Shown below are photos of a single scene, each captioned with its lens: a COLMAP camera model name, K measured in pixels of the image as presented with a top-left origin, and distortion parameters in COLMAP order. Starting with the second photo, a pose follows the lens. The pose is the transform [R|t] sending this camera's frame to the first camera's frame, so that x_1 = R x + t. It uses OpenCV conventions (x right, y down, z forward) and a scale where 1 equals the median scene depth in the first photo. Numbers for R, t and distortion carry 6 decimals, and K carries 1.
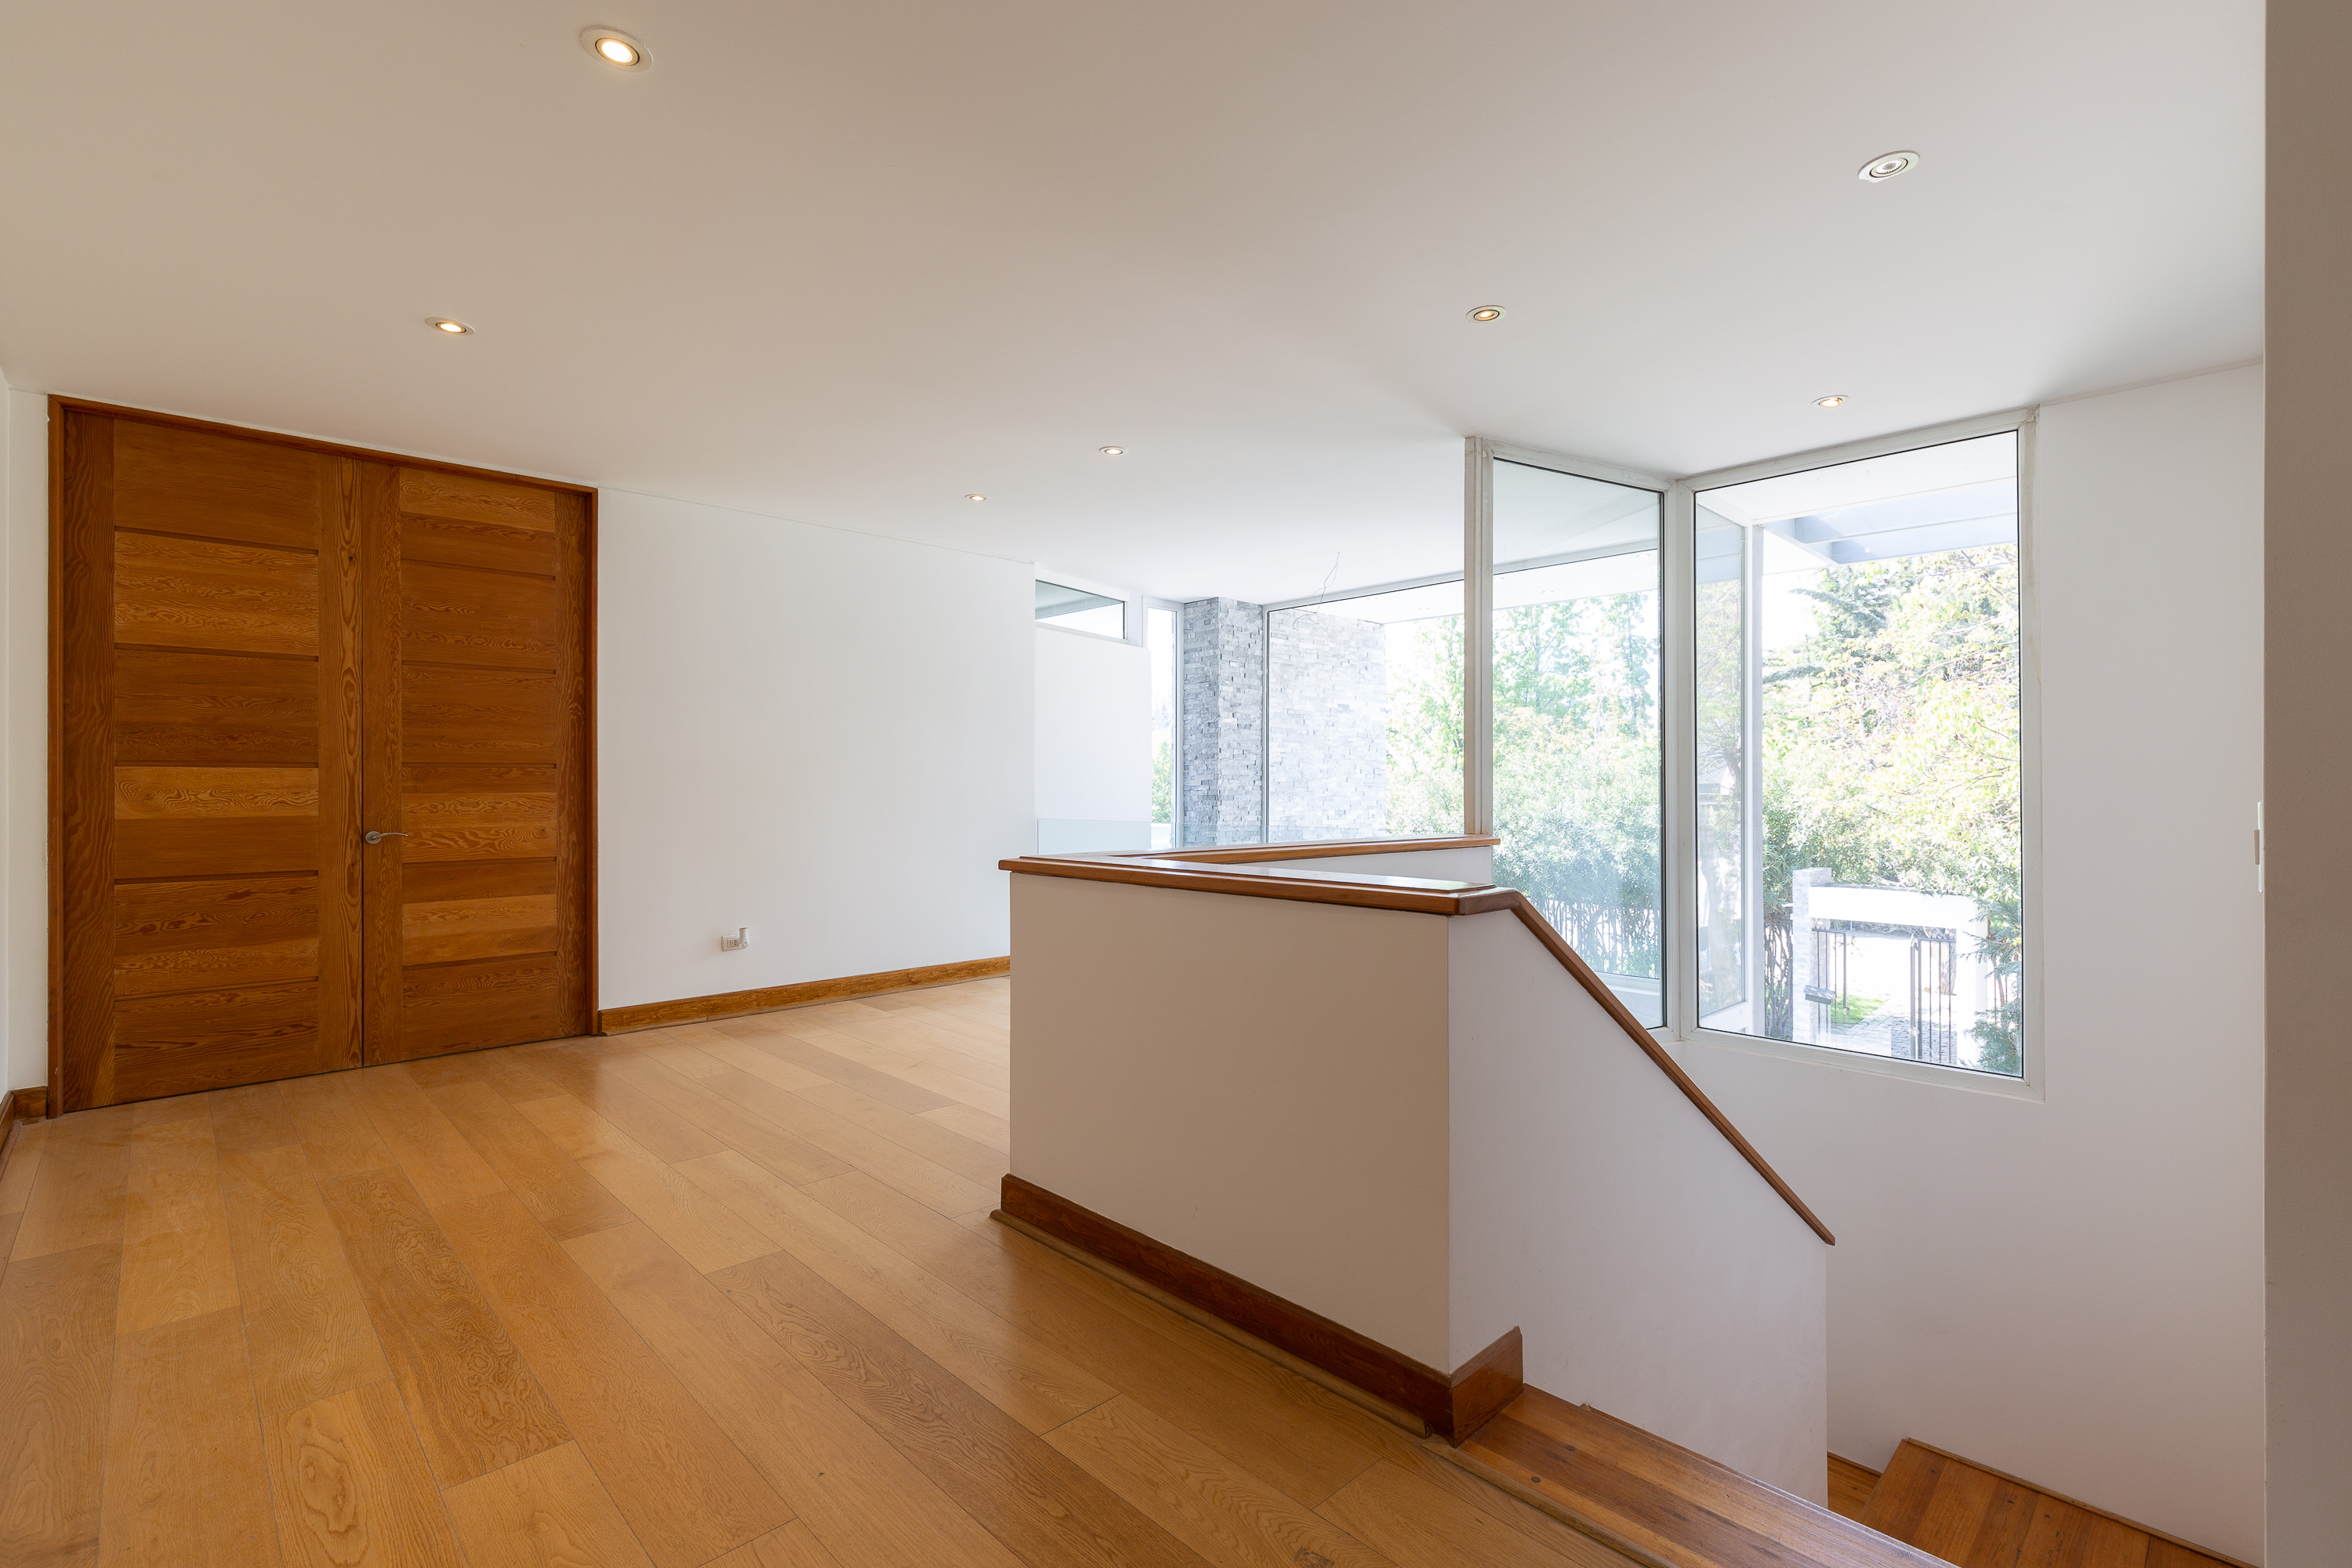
lens RADIAL K [[1063.5, 0, 1193.8], [0, 1063.5, 788.5], [0, 0, 1]] dist [0.011079, -0.003170]
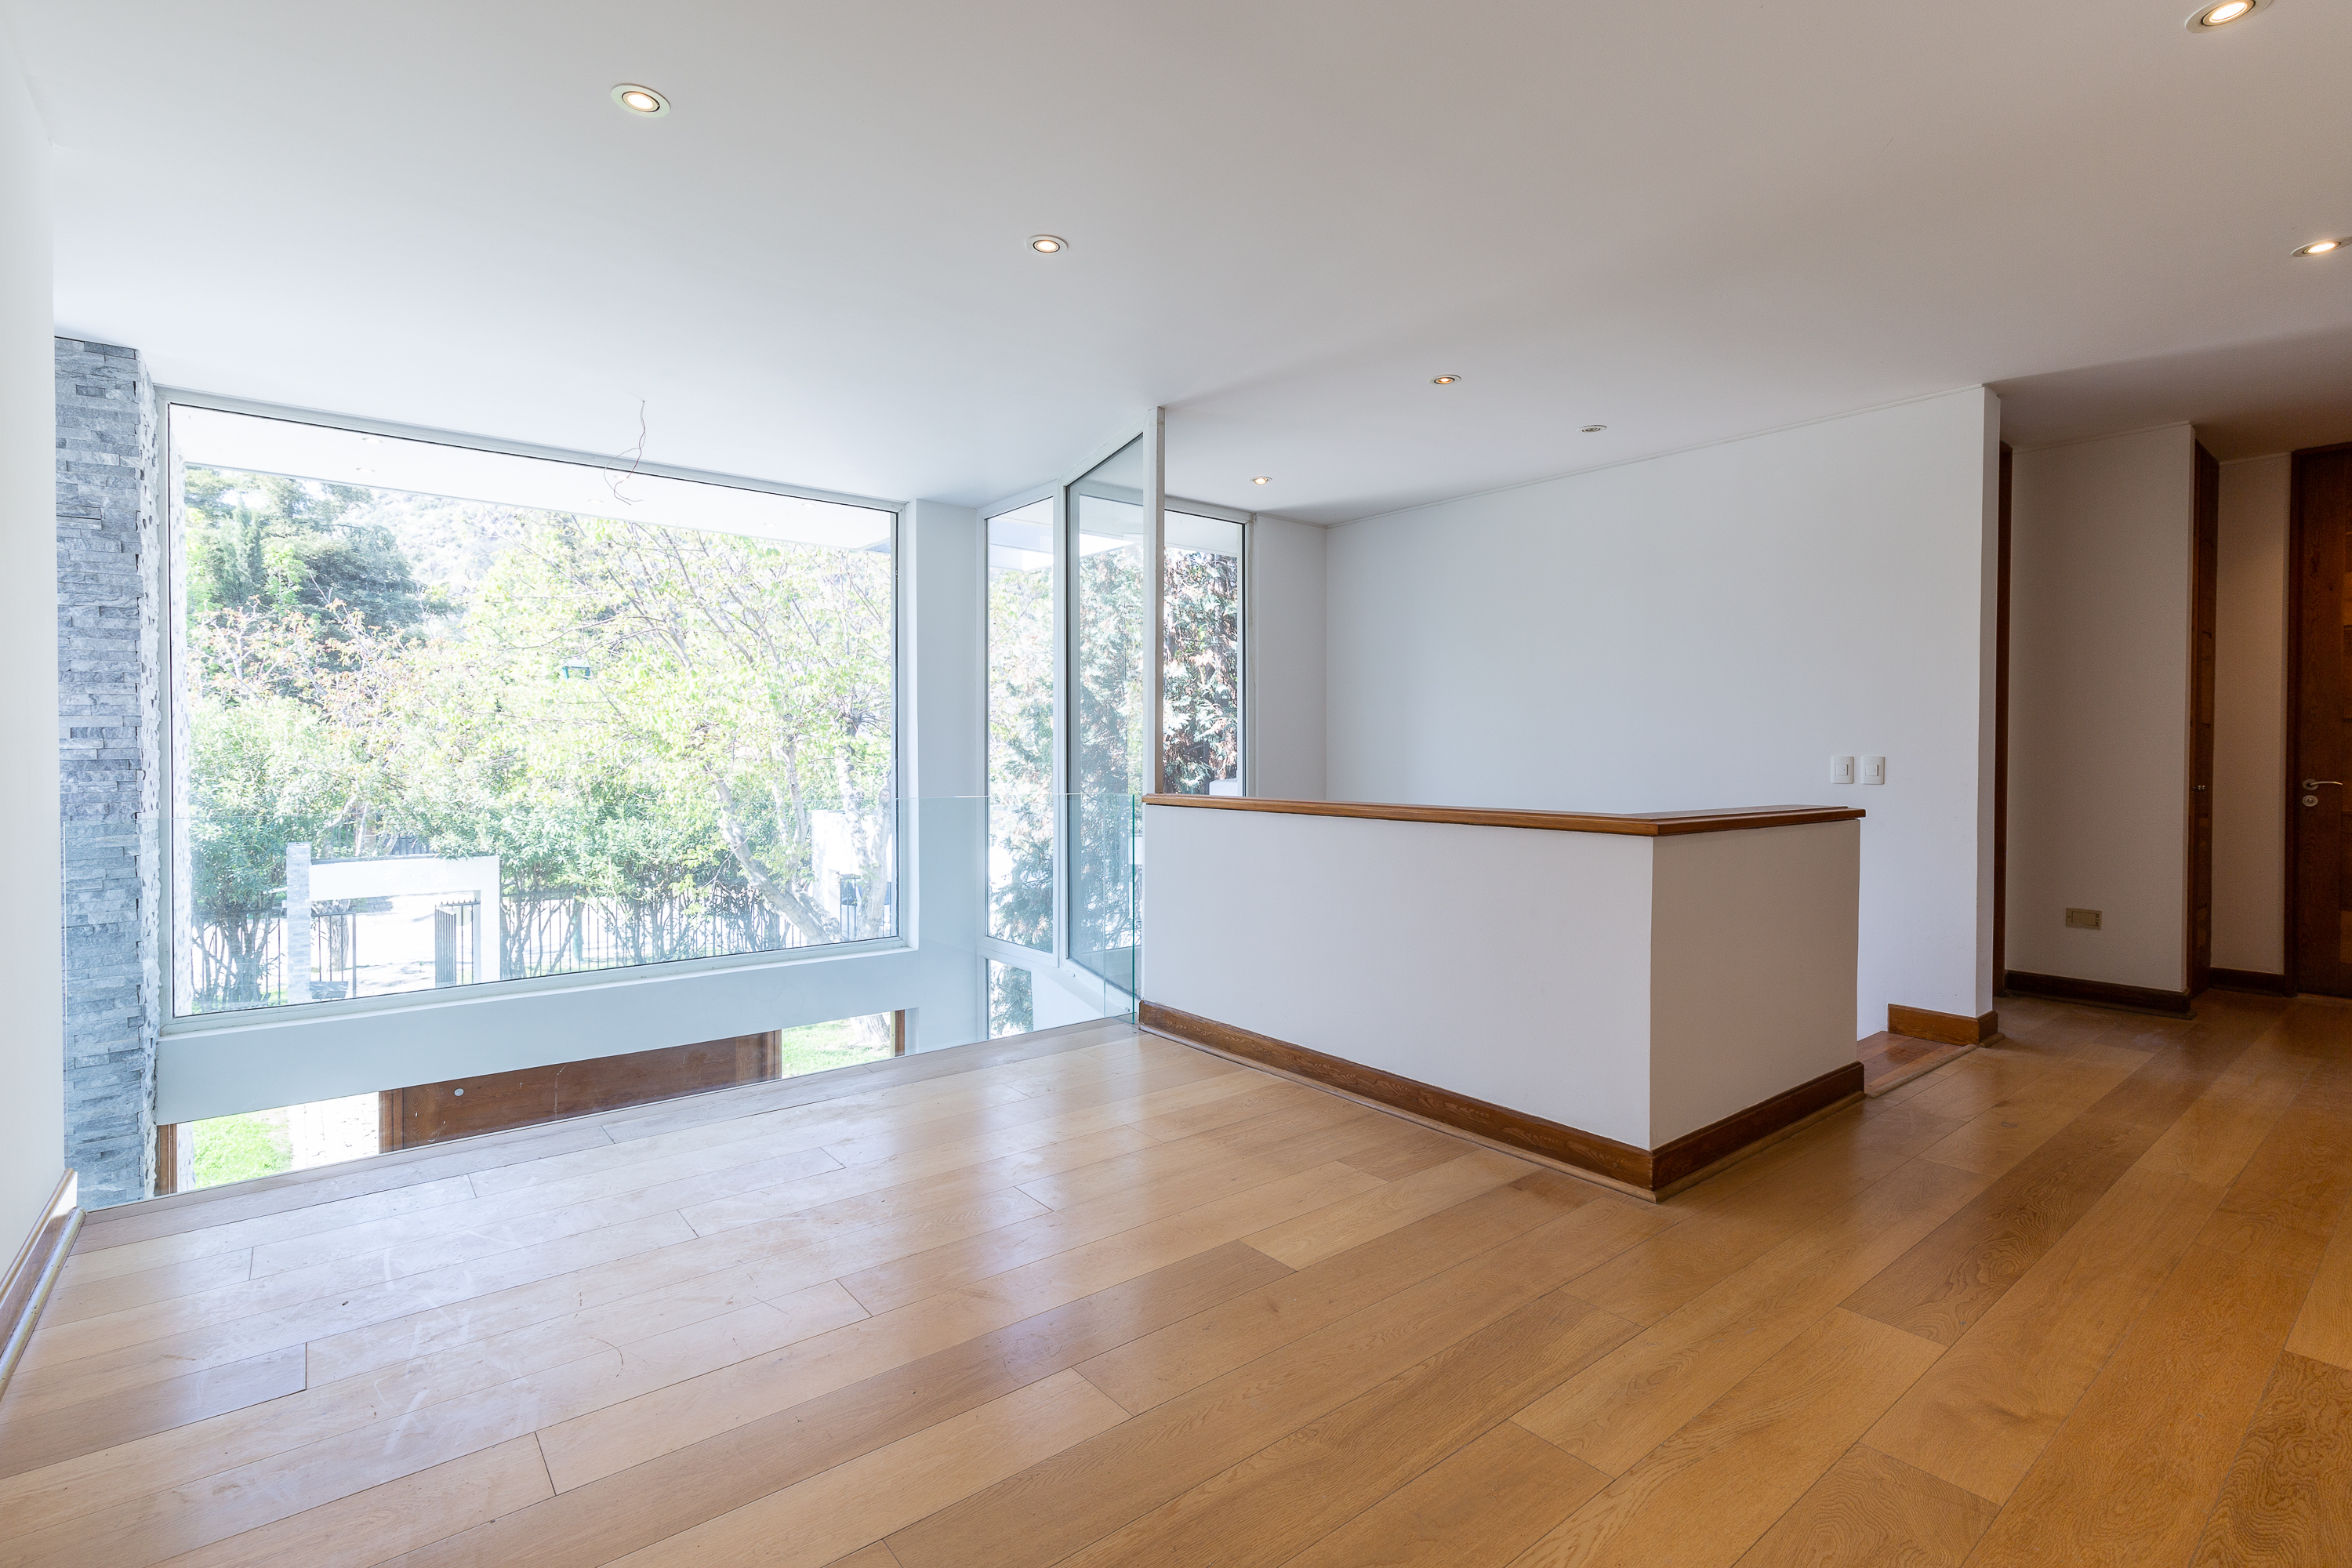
lens RADIAL K [[1063.5, 0, 1190.5], [0, 1063.5, 768.6], [0, 0, 1]] dist [0.011079, -0.003170]
pose [[0.098919, -0.016060, 0.994966, -0.412115], [-0.002088, 0.999864, 0.016346, 0.001336], [-0.995093, -0.003694, 0.098872, 0.467346]]
